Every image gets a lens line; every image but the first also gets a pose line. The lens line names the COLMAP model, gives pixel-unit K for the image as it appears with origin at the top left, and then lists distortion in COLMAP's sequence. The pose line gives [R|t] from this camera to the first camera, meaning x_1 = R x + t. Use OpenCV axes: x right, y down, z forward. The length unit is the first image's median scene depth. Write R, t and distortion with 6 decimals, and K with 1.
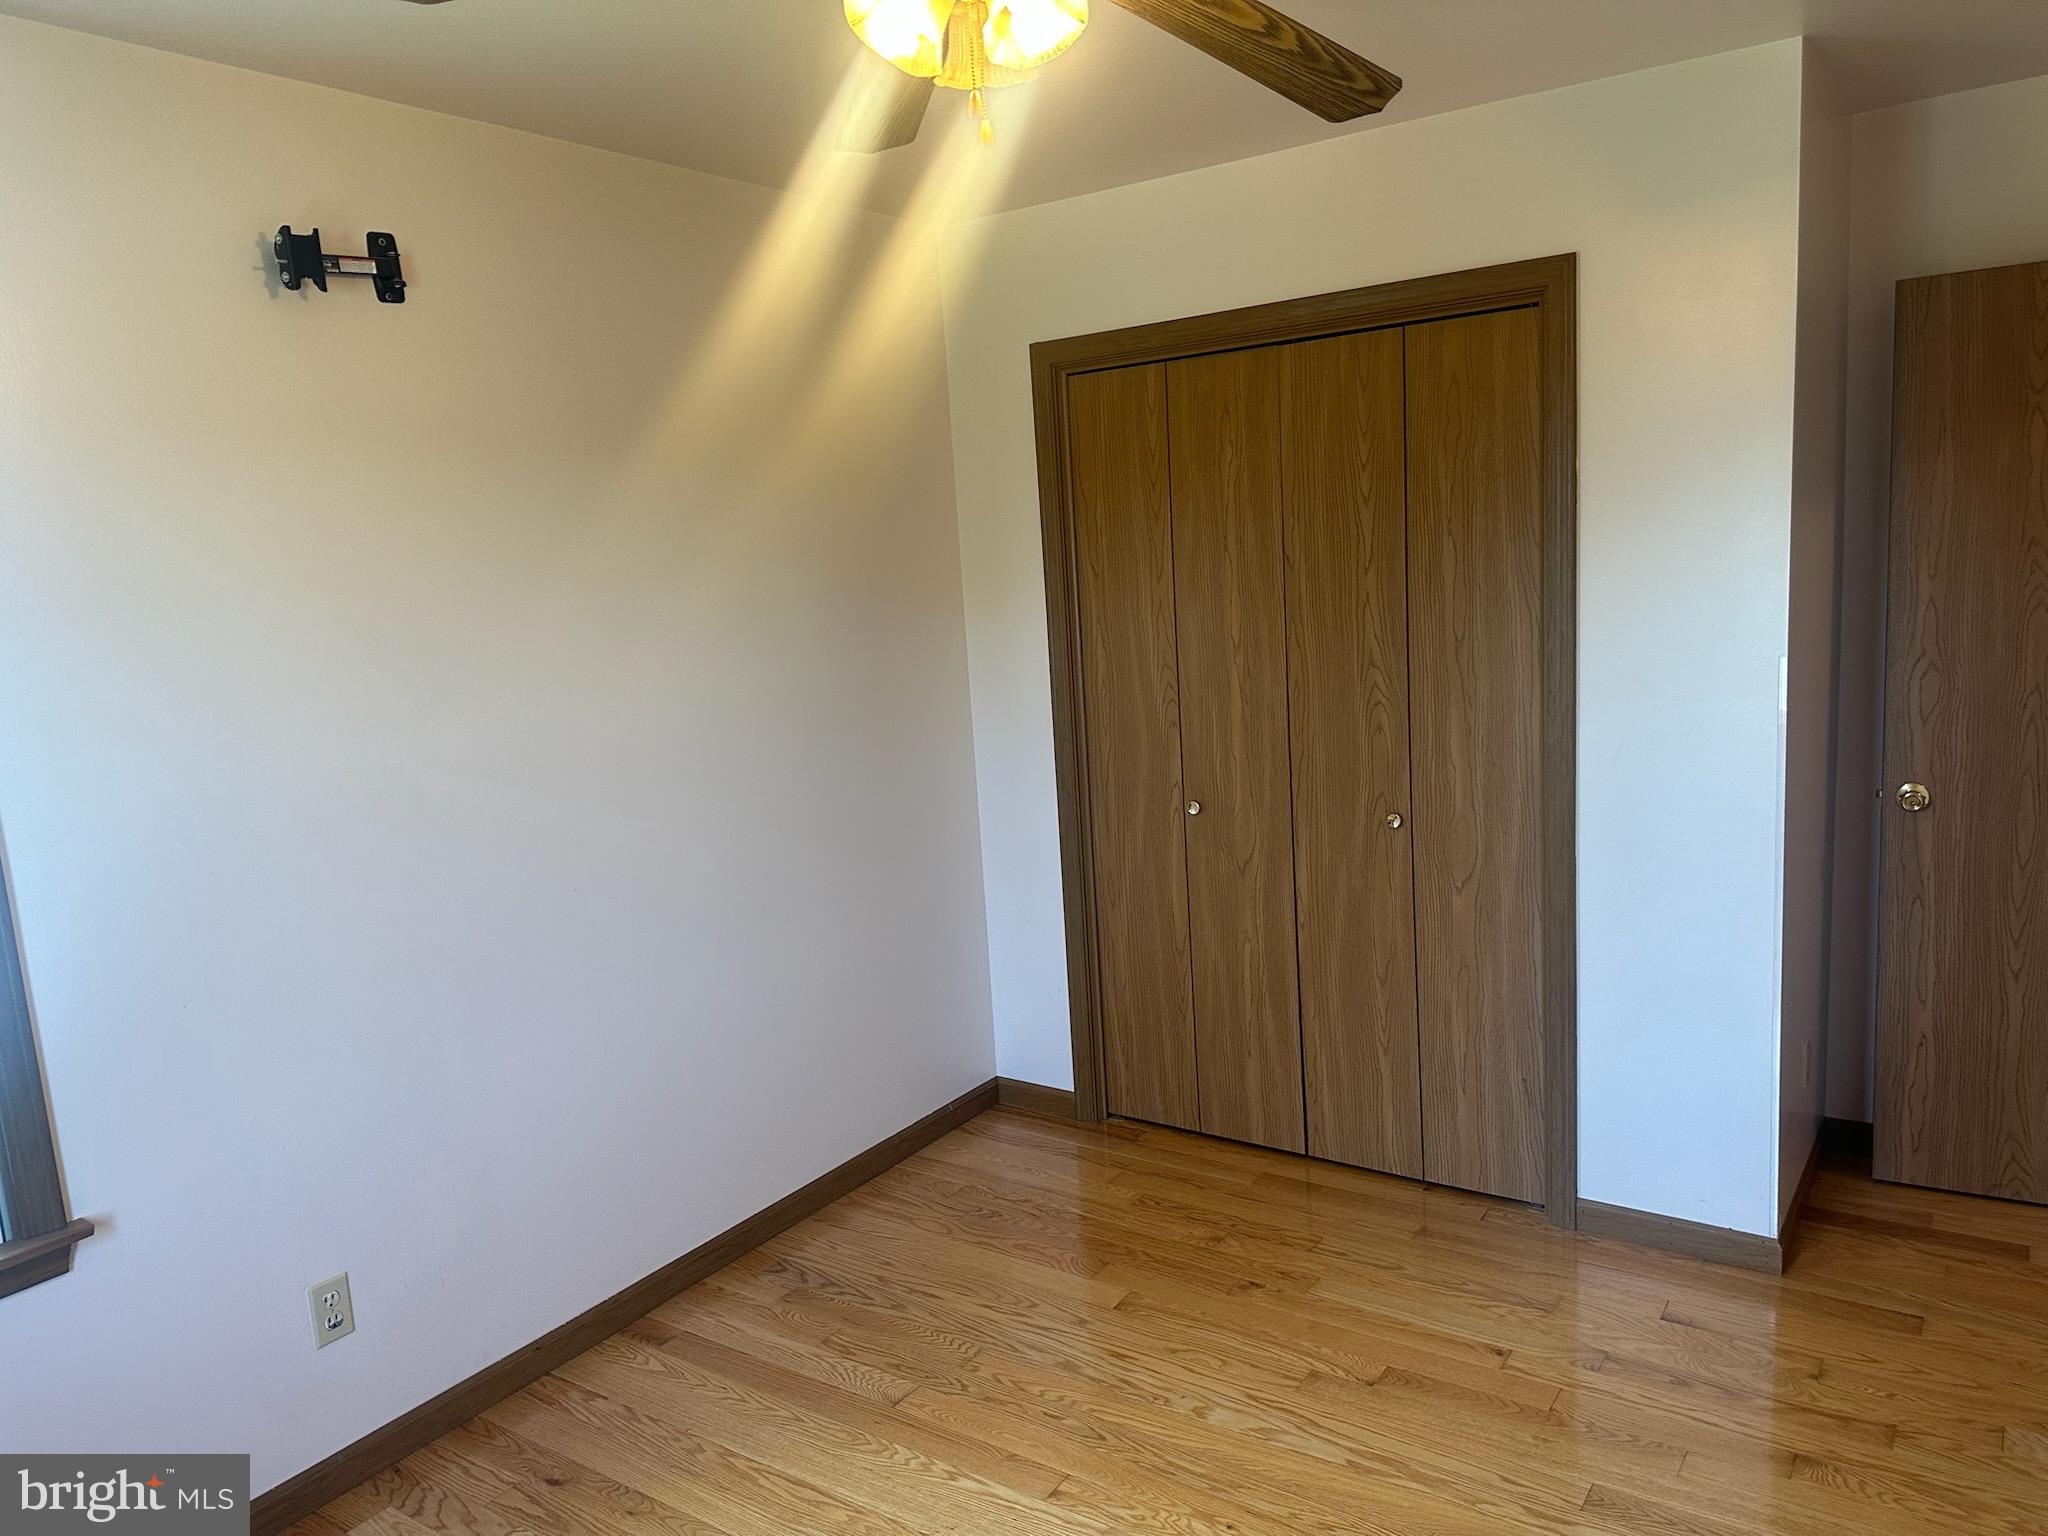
lens RADIAL K [[1407.3, 0, 986.1], [0, 1407.3, 792.7], [0, 0, 1]] dist [0.043502, -0.078791]
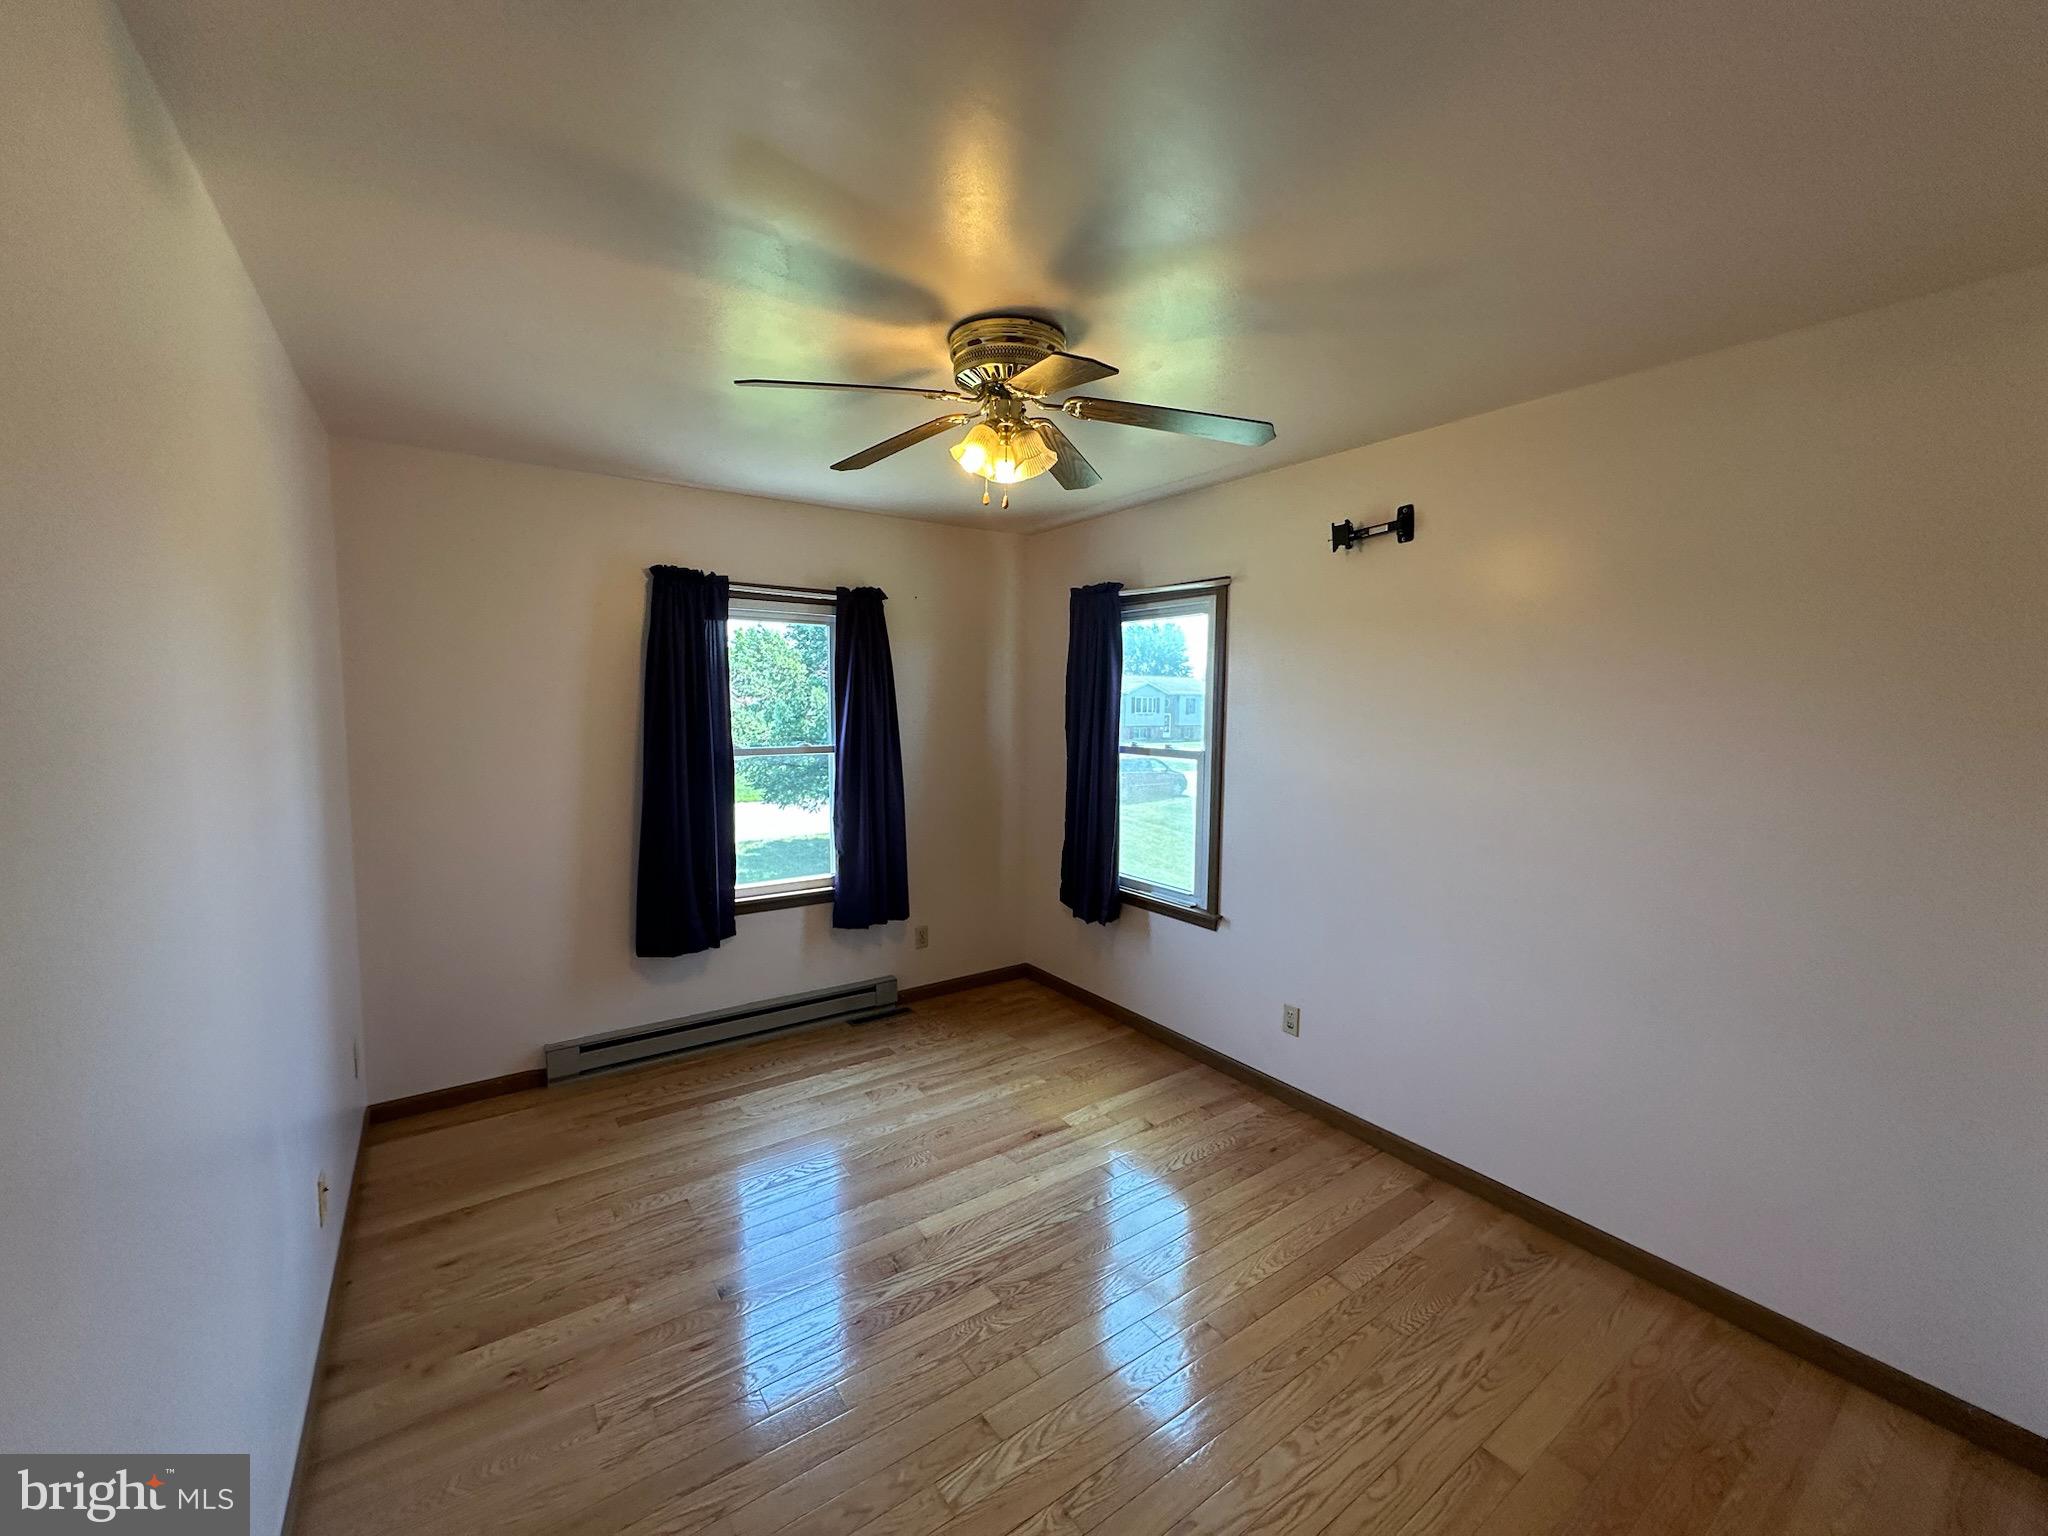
lens RADIAL K [[813.3, 0, 1024.2], [0, 813.3, 765.7], [0, 0, 1]] dist [0.009839, 0.000084]
pose [[-0.321777, 0.140784, -0.936290, 0.718394], [-0.141201, 0.970690, 0.194483, -0.182174], [0.936227, 0.194786, -0.292467, 0.827361]]
